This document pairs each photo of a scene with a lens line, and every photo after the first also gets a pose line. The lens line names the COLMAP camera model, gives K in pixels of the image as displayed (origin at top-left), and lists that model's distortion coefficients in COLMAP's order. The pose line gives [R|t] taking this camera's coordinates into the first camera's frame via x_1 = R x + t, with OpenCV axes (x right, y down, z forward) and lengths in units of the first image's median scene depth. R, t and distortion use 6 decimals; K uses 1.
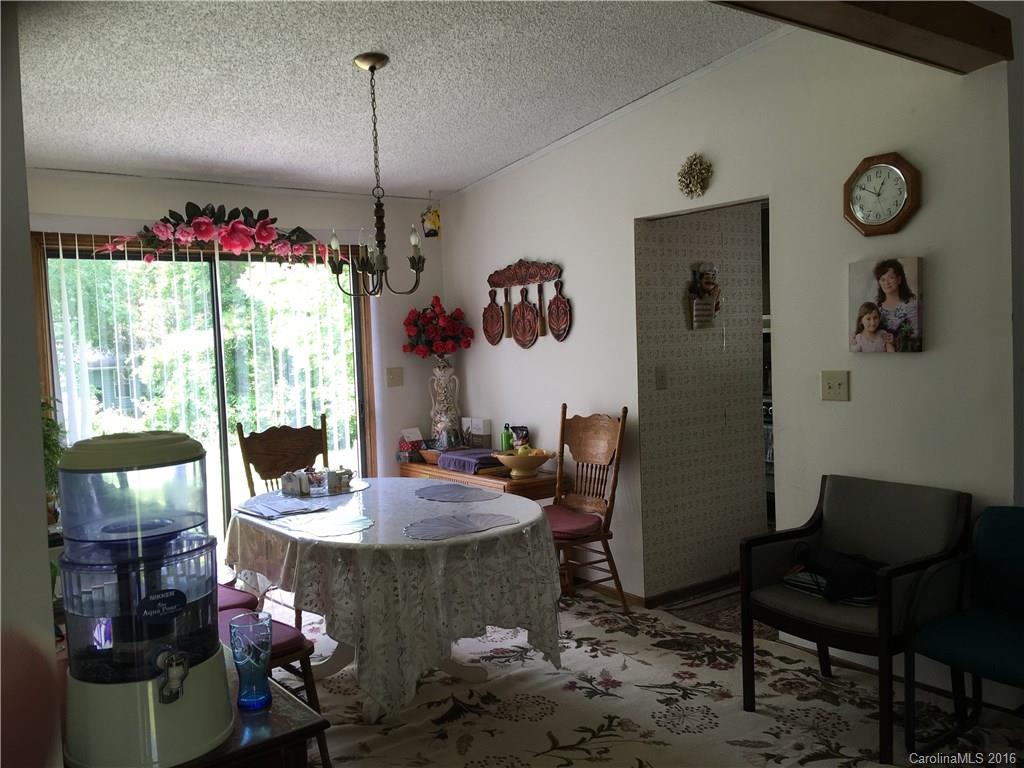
lens RADIAL K [[869.3, 0, 497.7], [0, 869.3, 377.3], [0, 0, 1]] dist [0.122301, -0.167275]
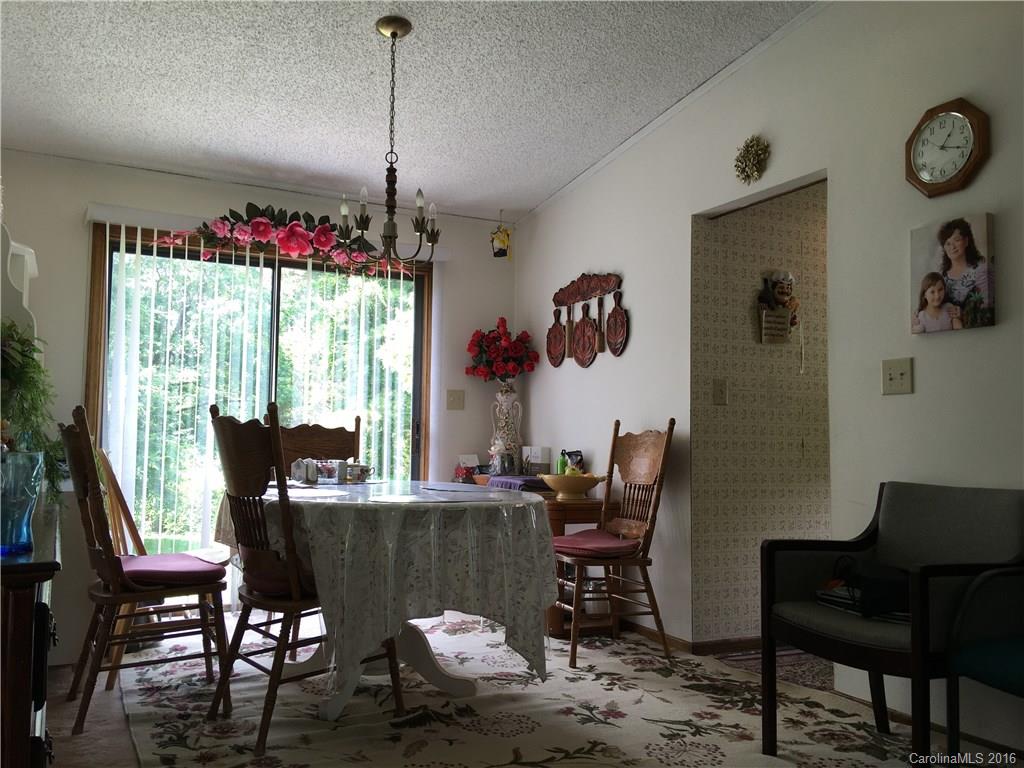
lens RADIAL K [[869.3, 0, 505.9], [0, 869.3, 379.3], [0, 0, 1]] dist [0.122301, -0.167275]
pose [[0.983342, 0.038135, -0.177719, 0.158589], [-0.059428, 0.991462, -0.116070, 0.127321], [0.171775, 0.124698, 0.977212, 0.104426]]
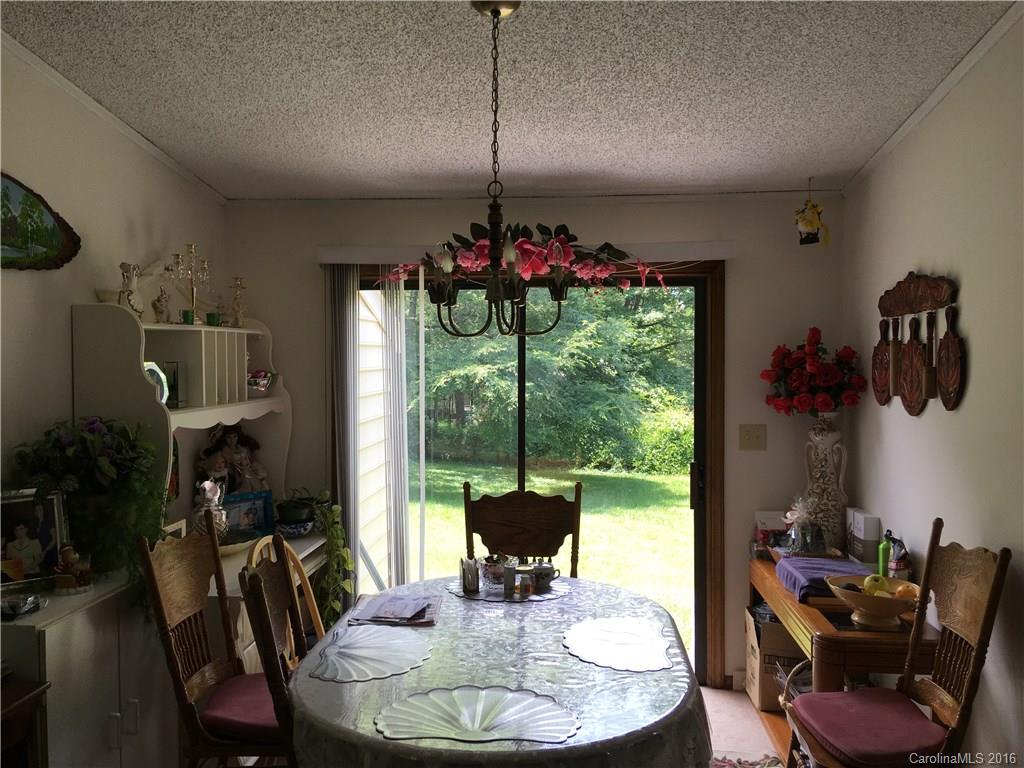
lens RADIAL K [[869.3, 0, 505.9], [0, 869.3, 376.1], [0, 0, 1]] dist [0.122301, -0.167275]
pose [[0.743006, 0.049743, -0.667434, 0.323425], [-0.063061, 0.998001, 0.004179, -0.062718], [0.666307, 0.038984, 0.744658, 0.465992]]
